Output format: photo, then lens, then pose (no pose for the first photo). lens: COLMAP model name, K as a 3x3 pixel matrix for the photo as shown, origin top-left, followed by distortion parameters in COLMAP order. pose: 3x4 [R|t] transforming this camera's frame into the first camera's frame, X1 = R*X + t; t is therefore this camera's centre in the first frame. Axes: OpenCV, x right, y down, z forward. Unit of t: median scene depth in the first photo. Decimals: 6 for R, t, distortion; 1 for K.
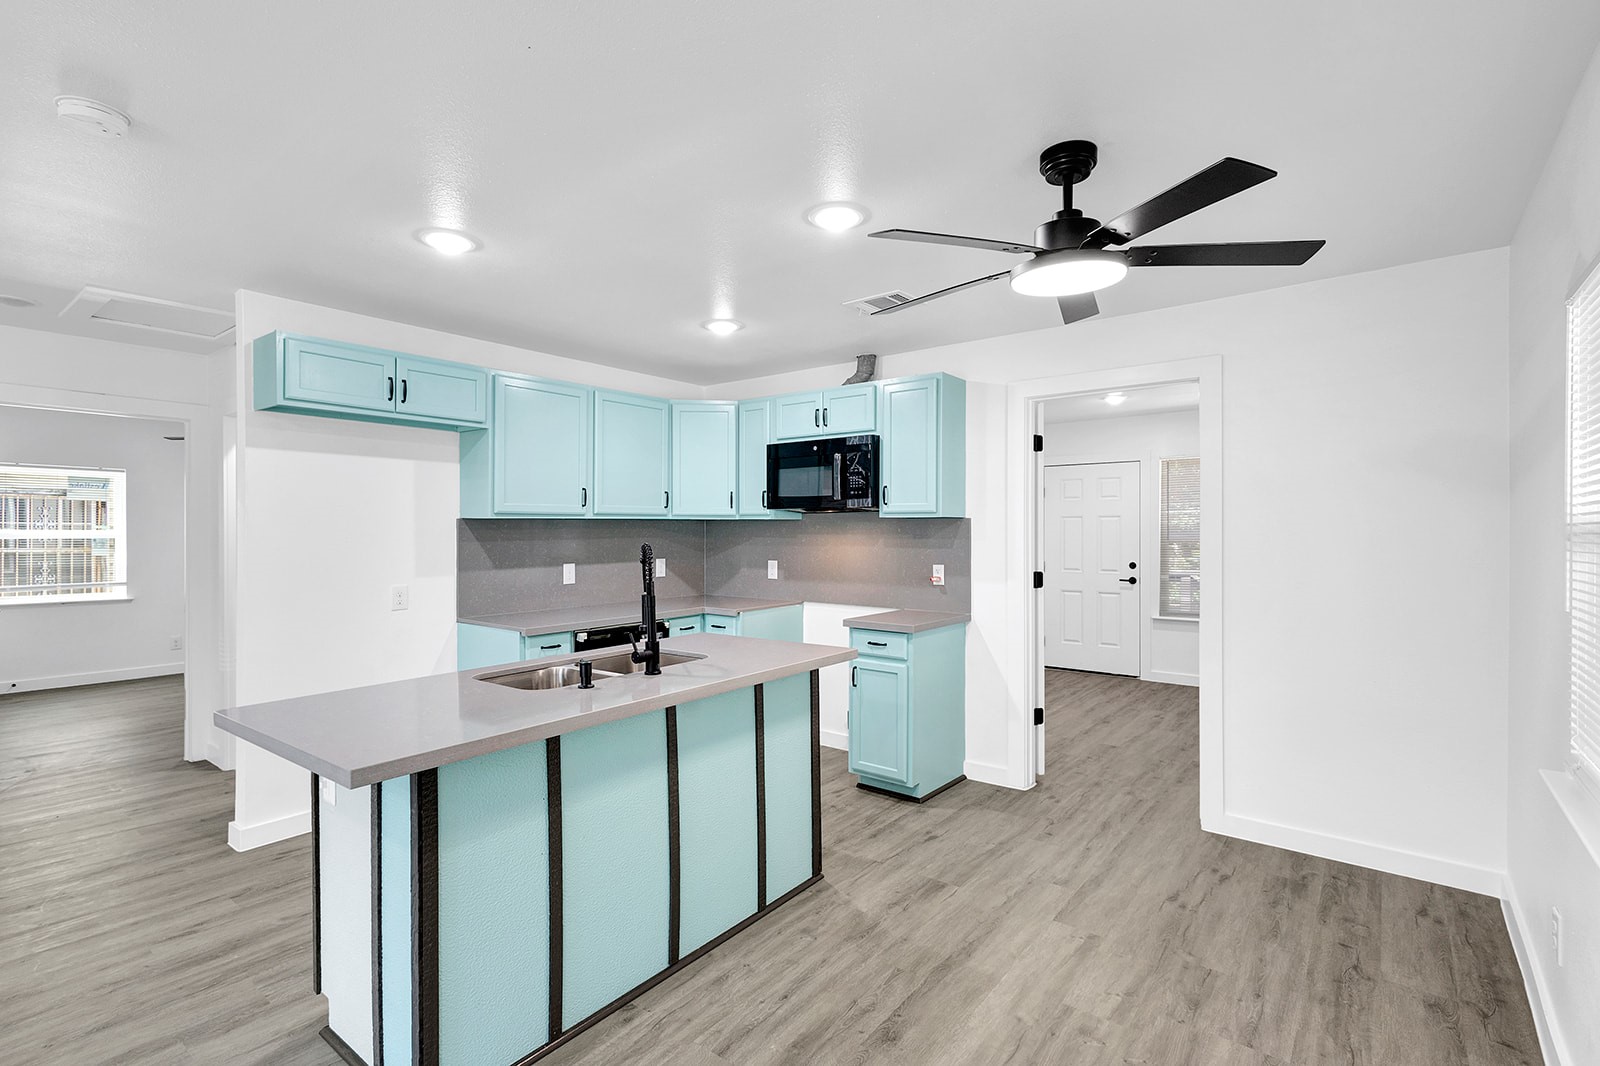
lens RADIAL K [[742.2, 0, 804.2], [0, 742.2, 533.7], [0, 0, 1]] dist [0.005286, -0.001231]
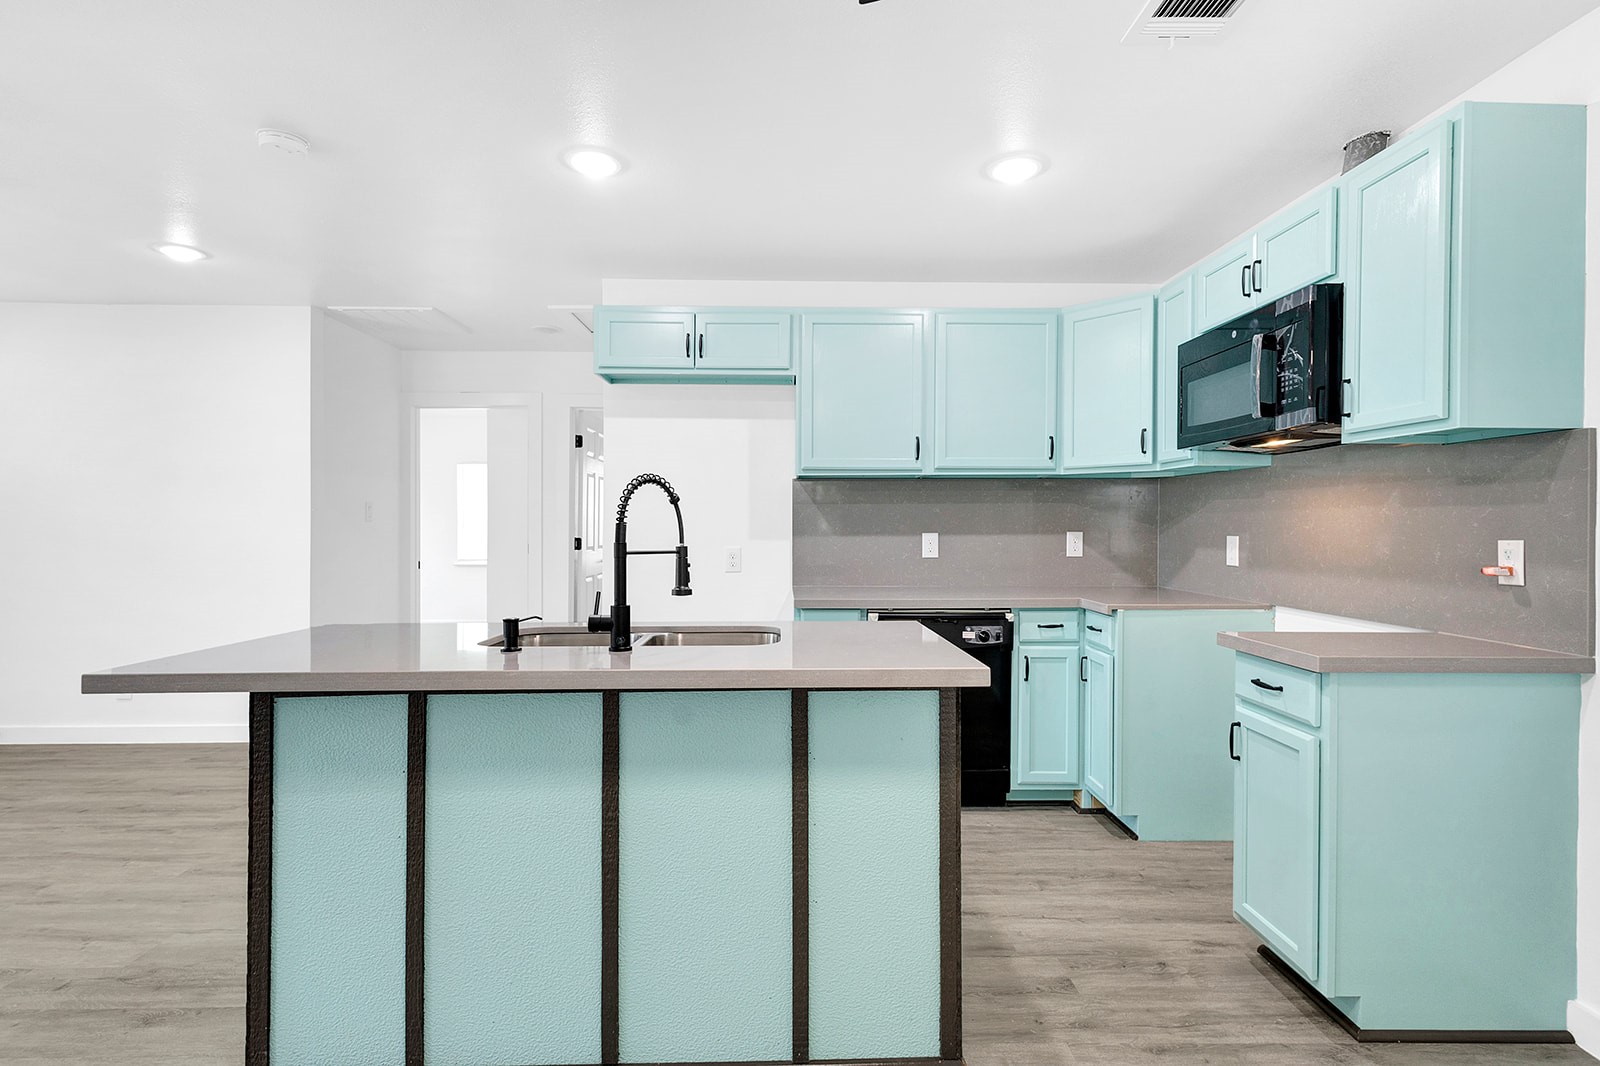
lens RADIAL K [[783.9, 0, 799.8], [0, 783.9, 527.8], [0, 0, 1]] dist [0.004681, -0.000045]
pose [[0.632151, 0.005562, -0.774825, 0.326521], [-0.008089, 0.999967, 0.000578, 0.044020], [0.774803, 0.005902, 0.632175, 0.425110]]
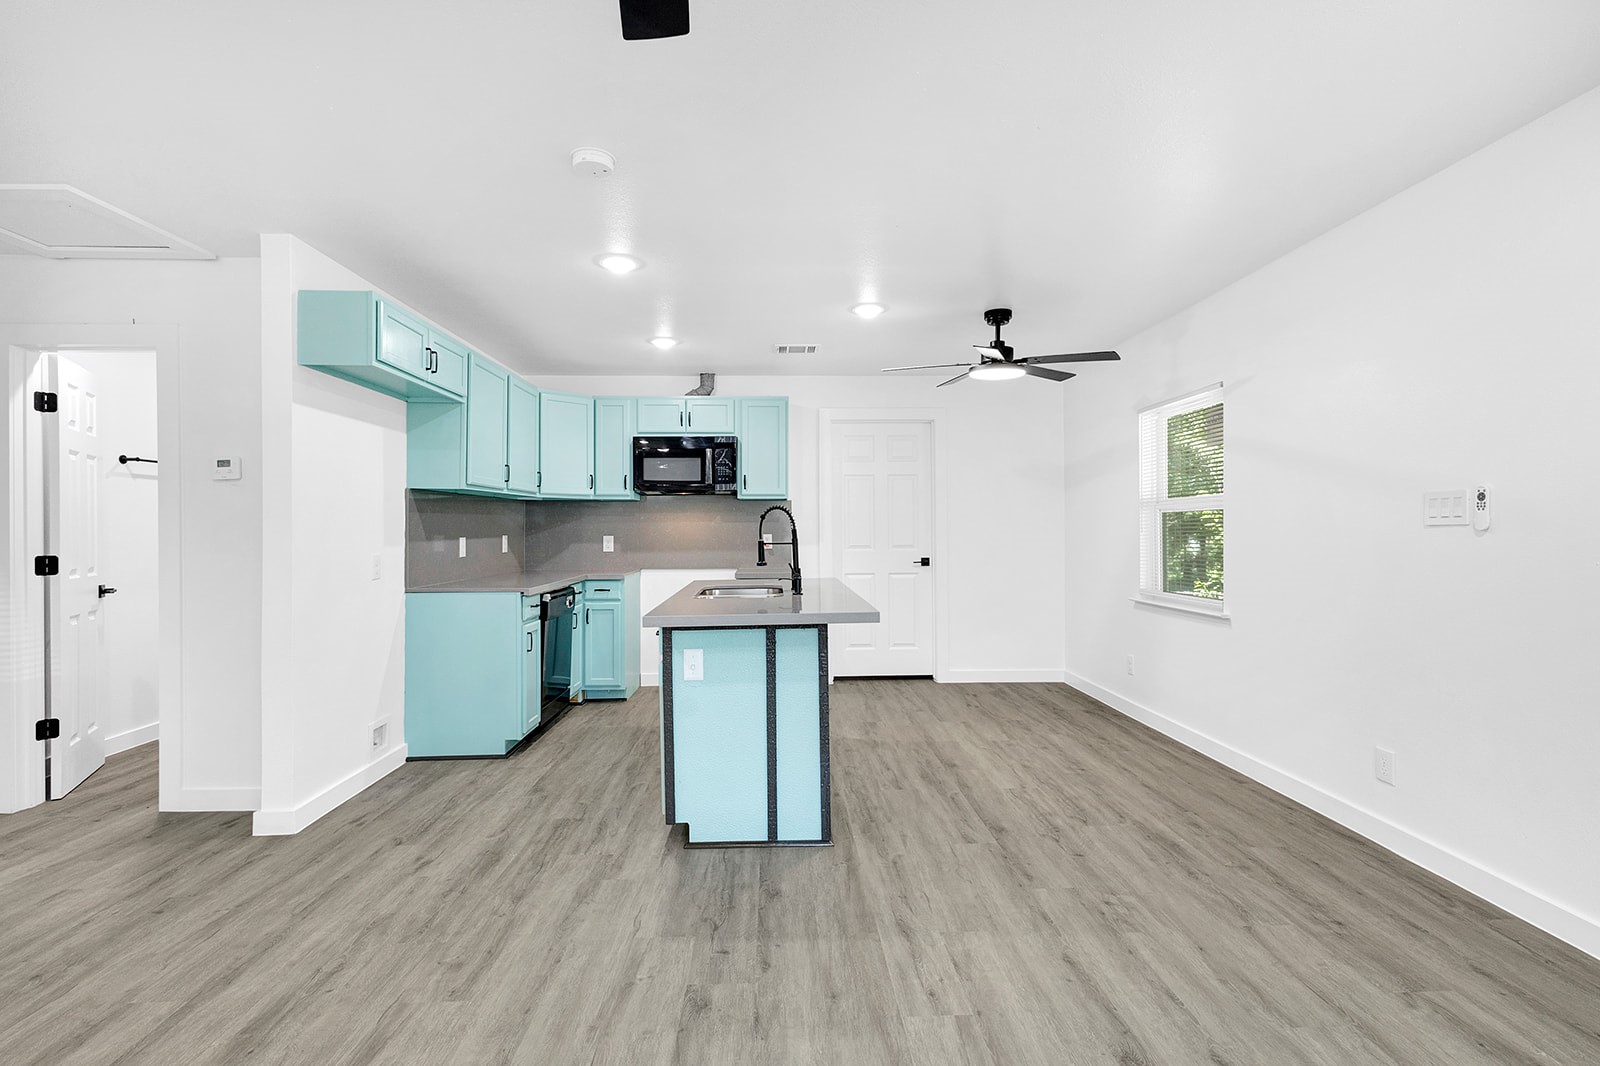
lens RADIAL K [[744.6, 0, 800.9], [0, 744.6, 526.6], [0, 0, 1]] dist [0.006258, -0.000691]
pose [[0.768993, 0.000011, 0.639257, -0.766306], [0.008253, 0.999916, -0.009945, 0.049140], [-0.639204, 0.012923, 0.768929, -0.117659]]
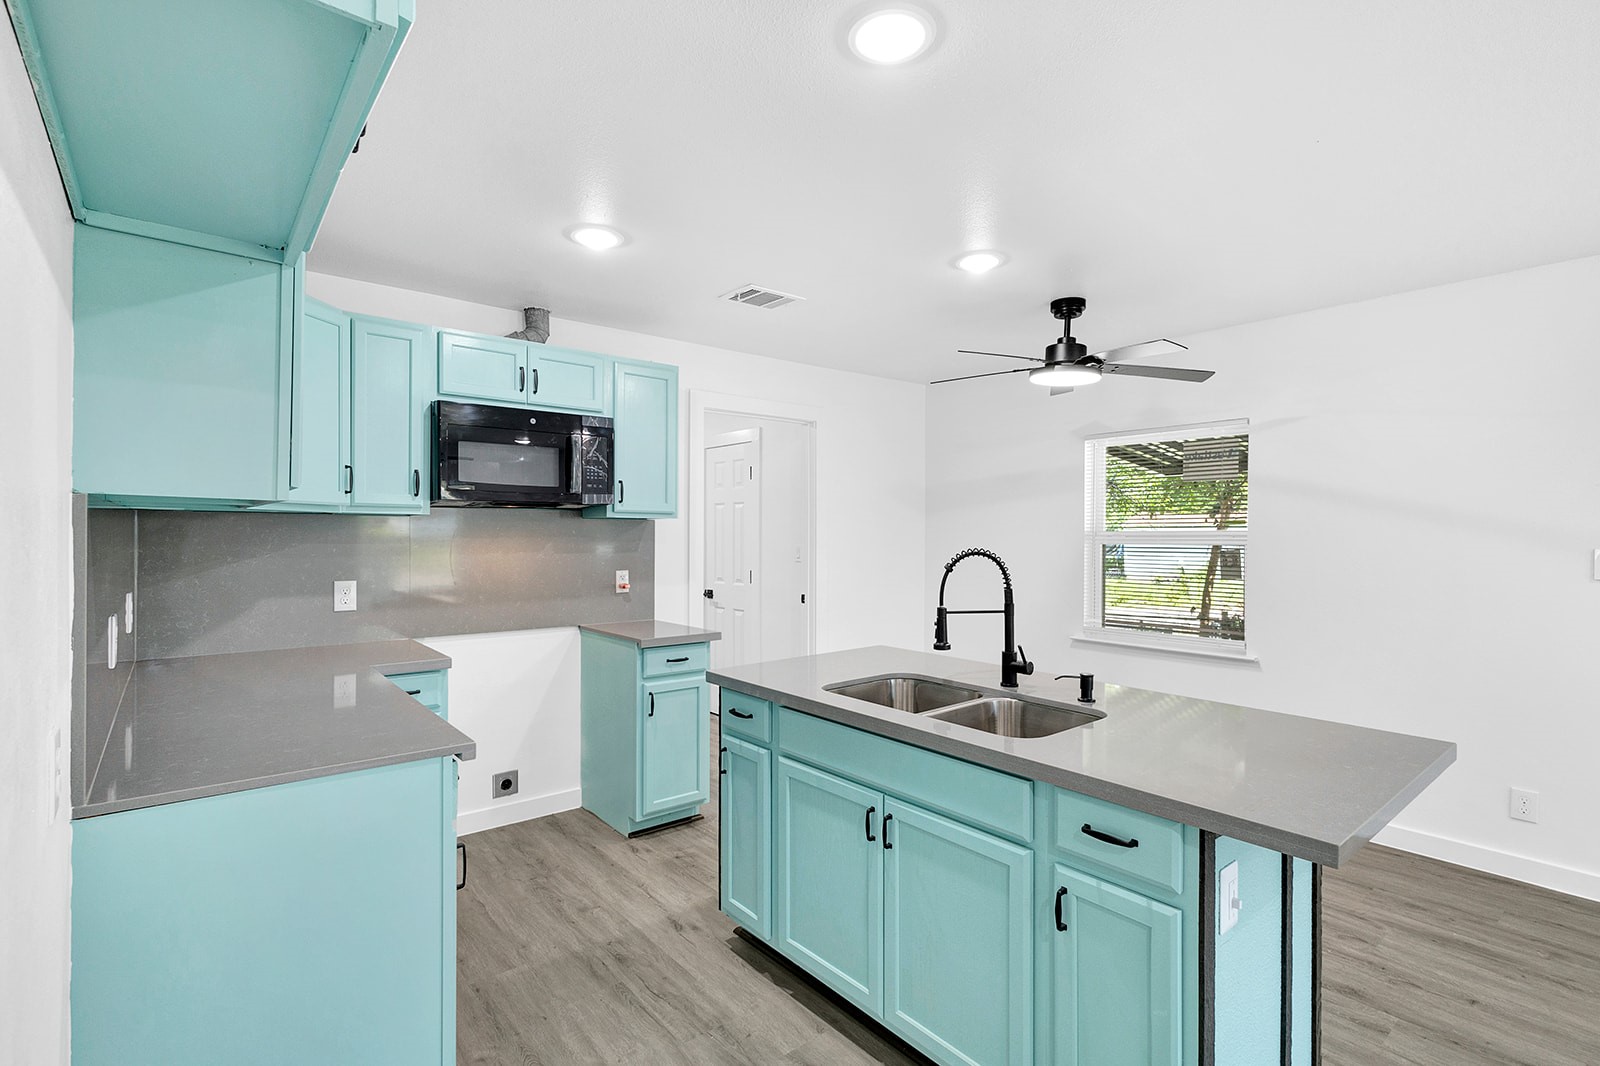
lens RADIAL K [[750.3, 0, 798.8], [0, 750.3, 537.3], [0, 0, 1]] dist [0.005326, 0.000199]
pose [[0.220926, -0.004963, 0.975278, -0.782157], [0.000975, 0.999988, 0.004868, -0.003408], [-0.975290, -0.000125, 0.220928, 0.687622]]
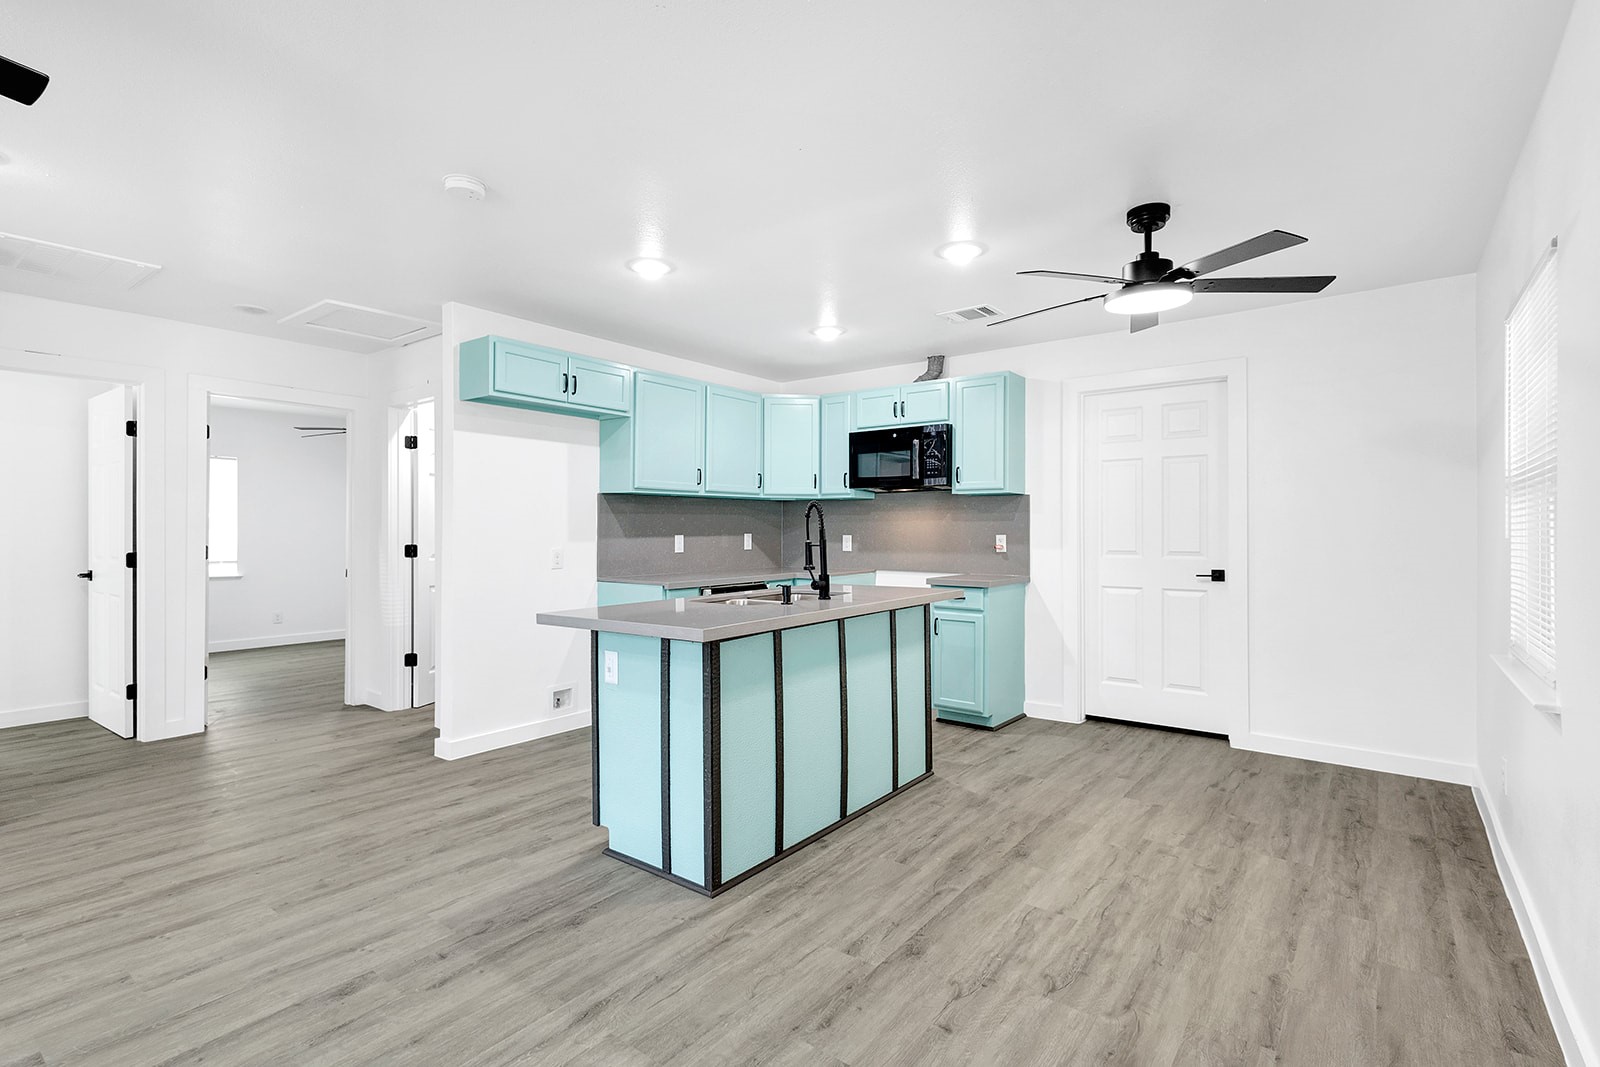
lens RADIAL K [[750.7, 0, 803.3], [0, 750.7, 528.7], [0, 0, 1]] dist [0.004905, 0.000934]
pose [[0.999965, 0.001517, 0.008260, -0.165309], [-0.001452, 0.999968, -0.007887, 0.049005], [-0.008272, 0.007875, 0.999935, -0.213812]]
